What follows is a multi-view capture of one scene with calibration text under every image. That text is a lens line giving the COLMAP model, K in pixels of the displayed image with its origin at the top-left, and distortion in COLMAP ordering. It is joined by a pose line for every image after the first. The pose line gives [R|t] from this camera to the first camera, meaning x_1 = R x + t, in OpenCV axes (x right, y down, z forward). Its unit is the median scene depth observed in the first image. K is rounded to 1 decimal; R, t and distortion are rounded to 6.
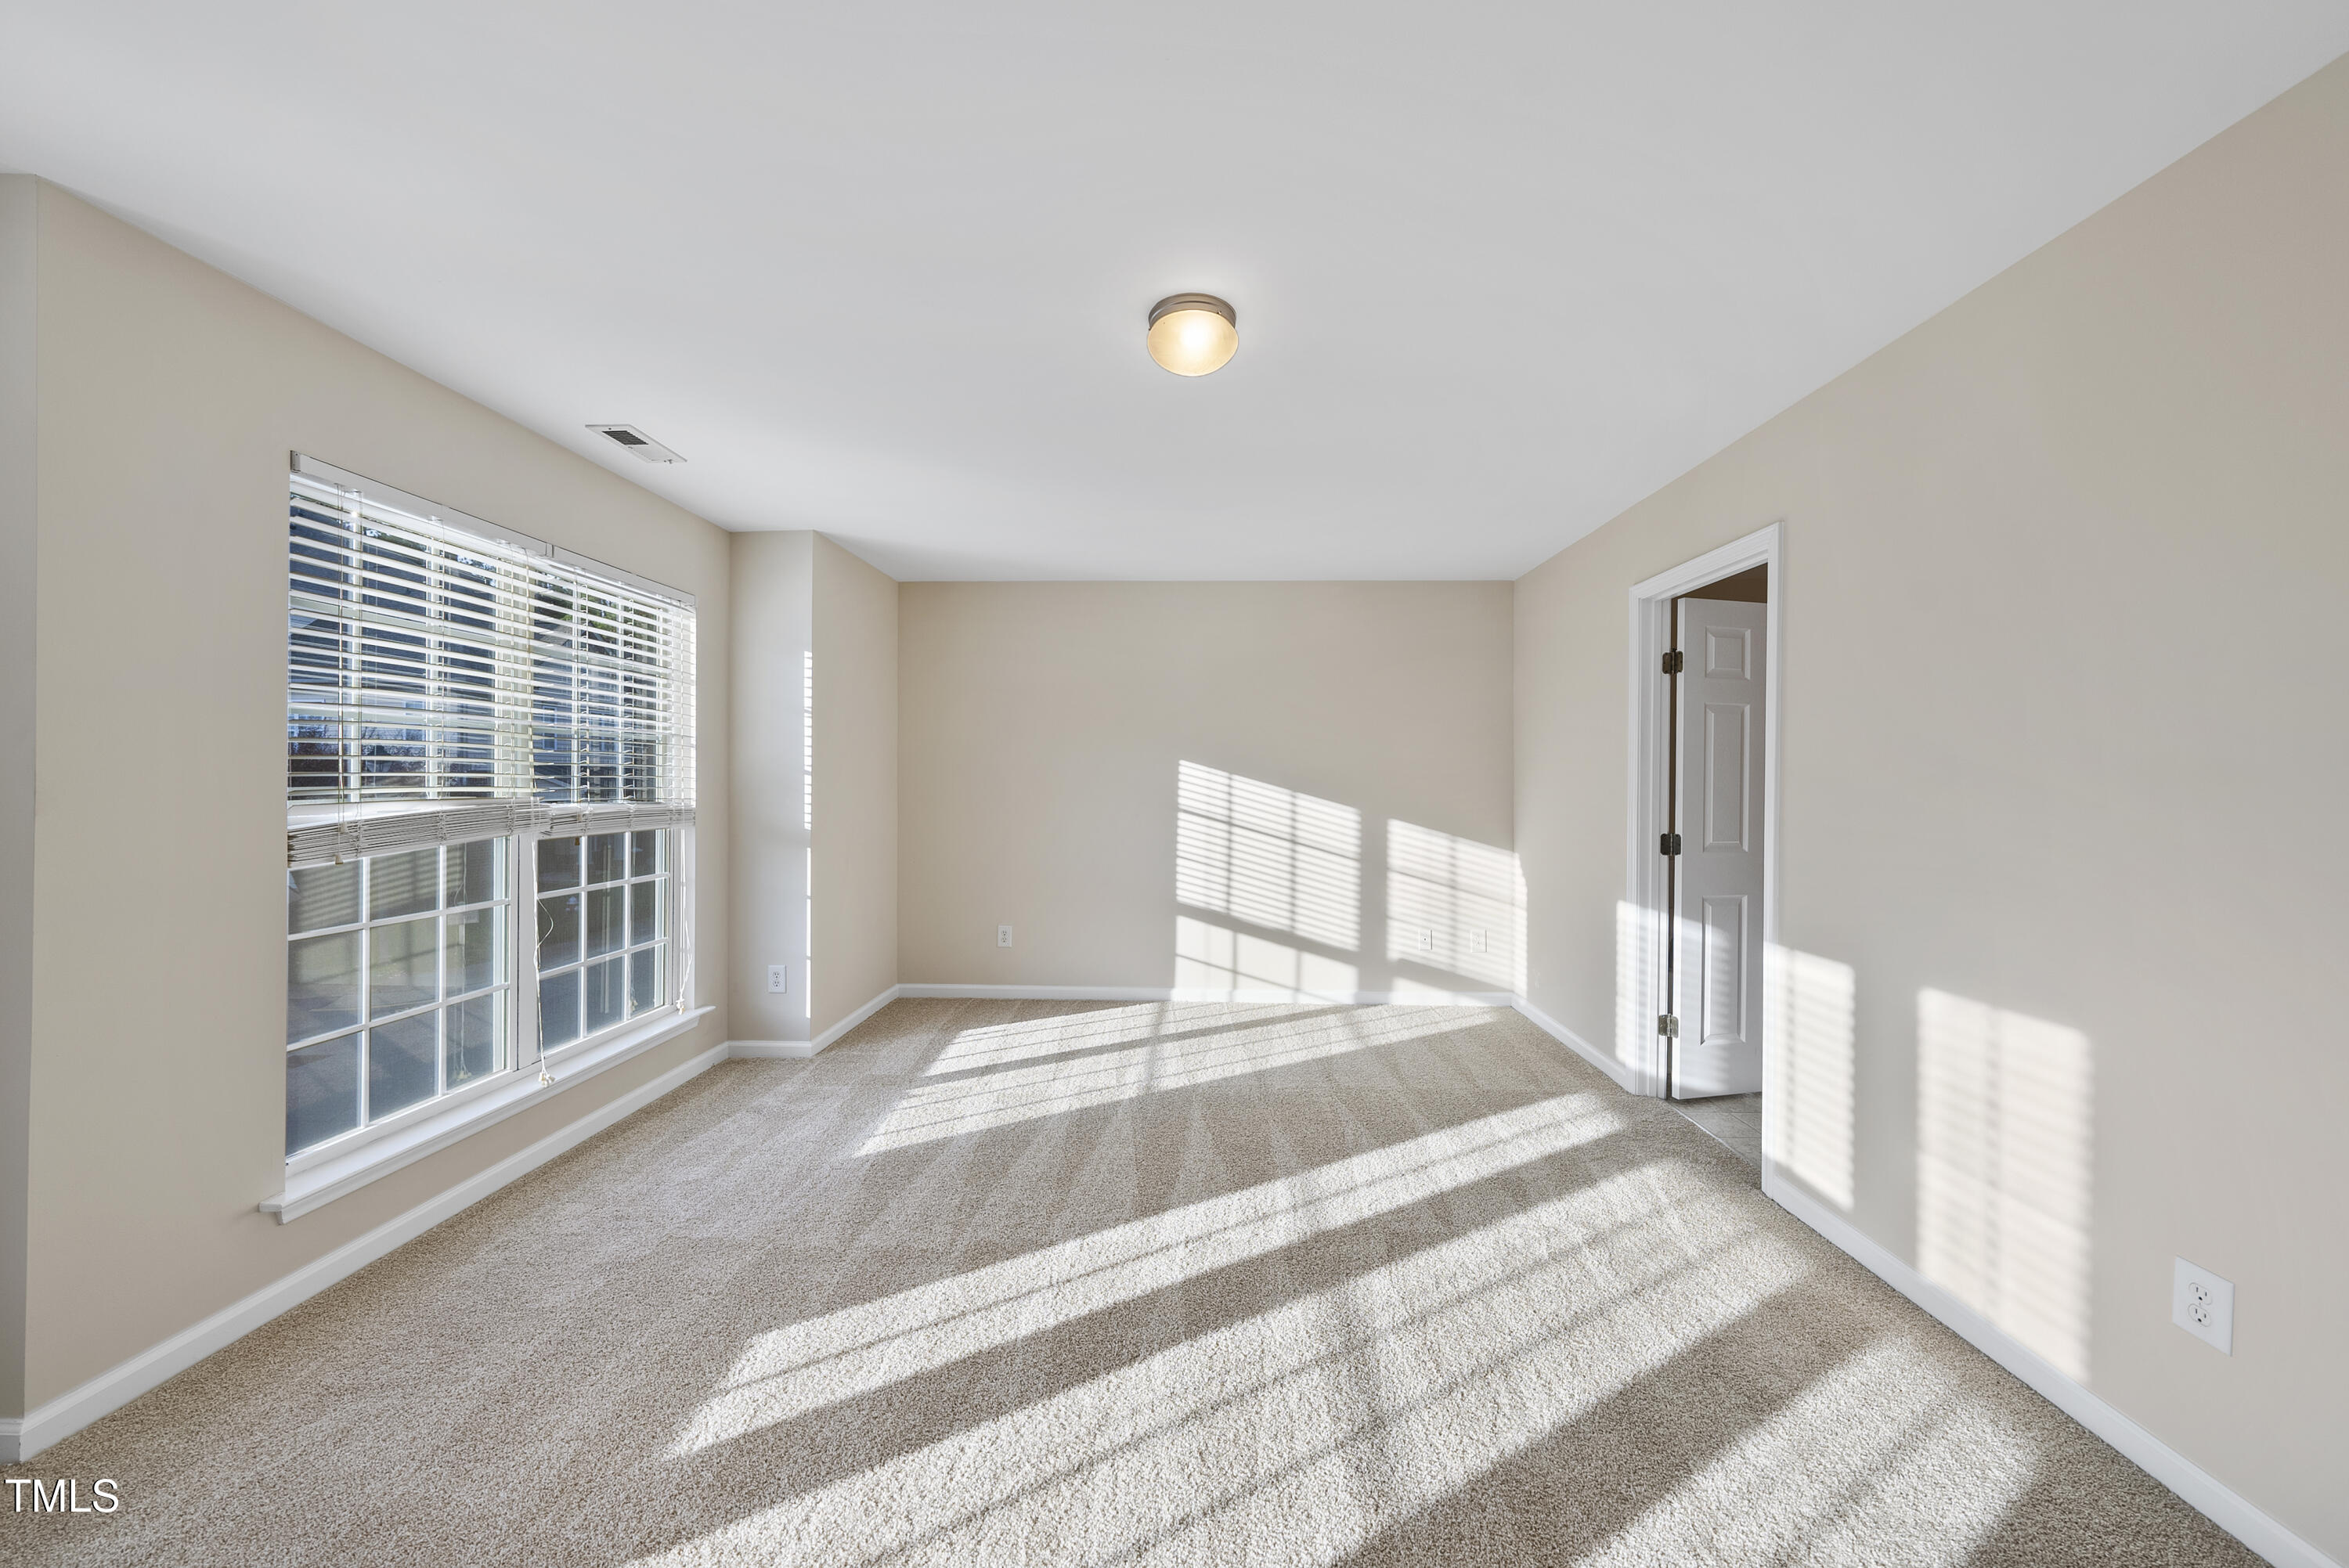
lens RADIAL K [[823.6, 0, 1185.7], [0, 823.6, 781.8], [0, 0, 1]] dist [-0.002096, -0.000017]
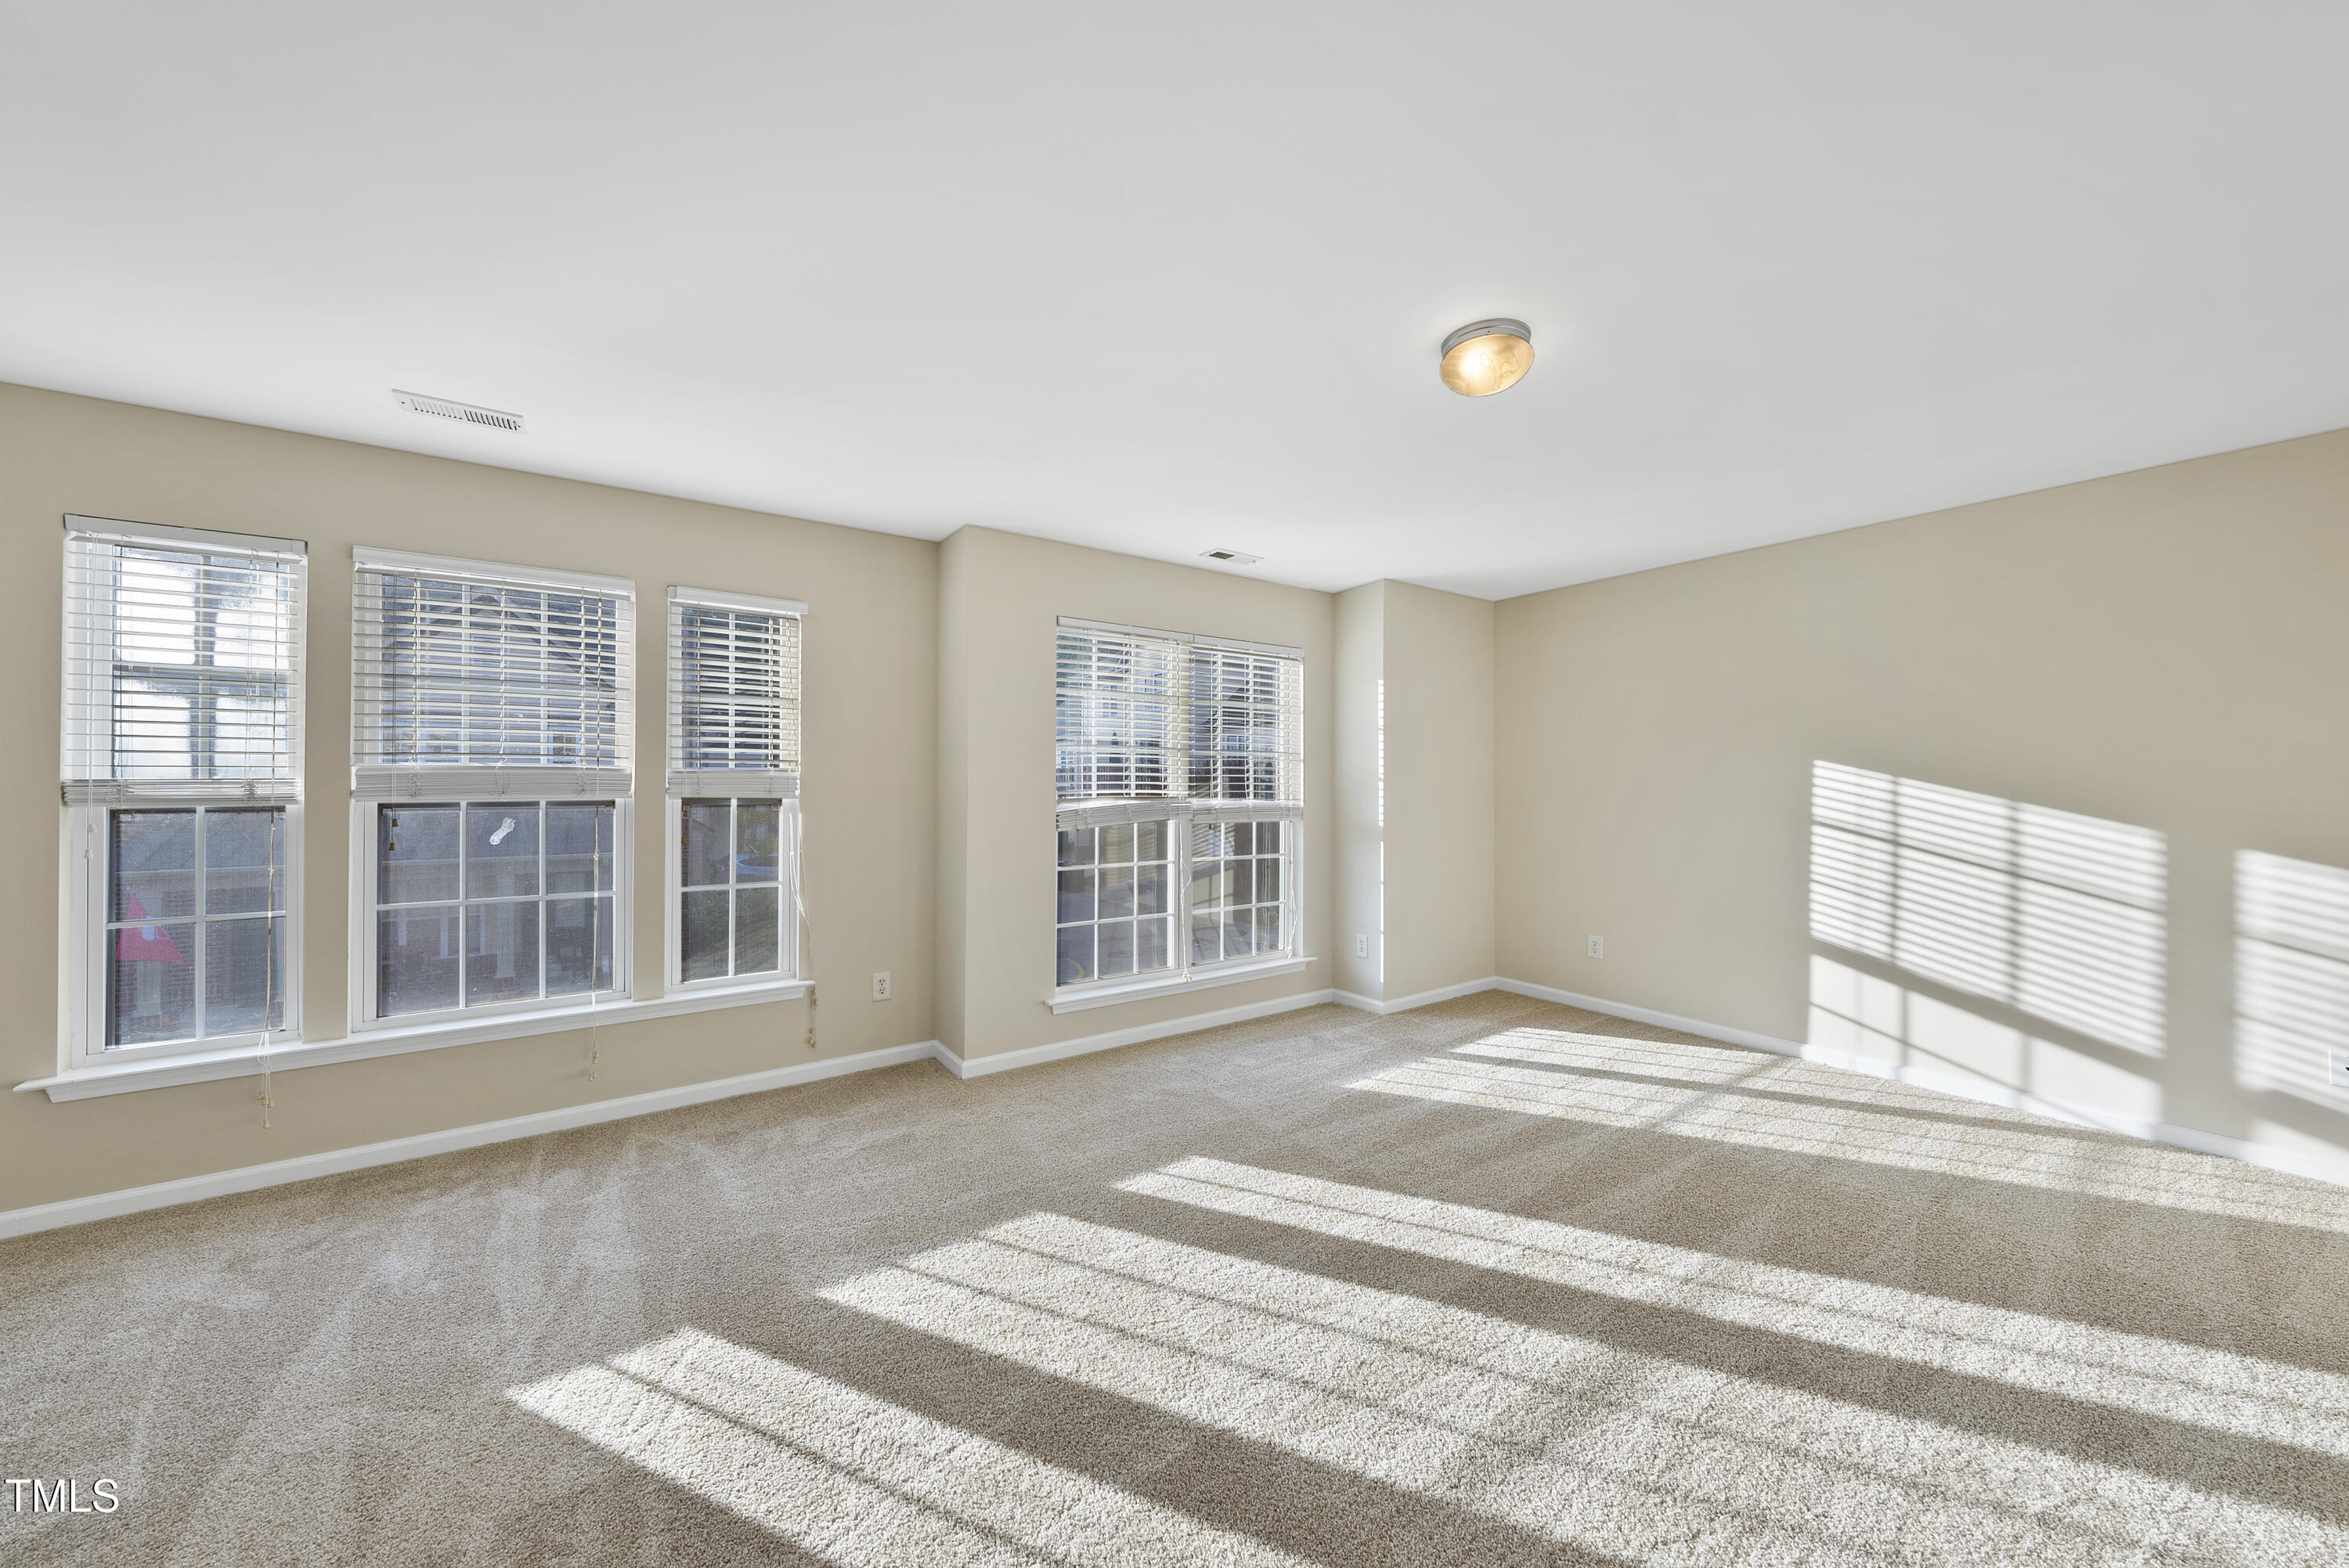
lens RADIAL K [[823.6, 0, 1185.7], [0, 823.6, 781.8], [0, 0, 1]] dist [-0.002096, -0.000017]
pose [[0.600141, -0.005970, -0.799872, 0.343571], [-0.001023, 0.999966, -0.008230, 0.002484], [0.799894, 0.005757, 0.600114, 0.042043]]
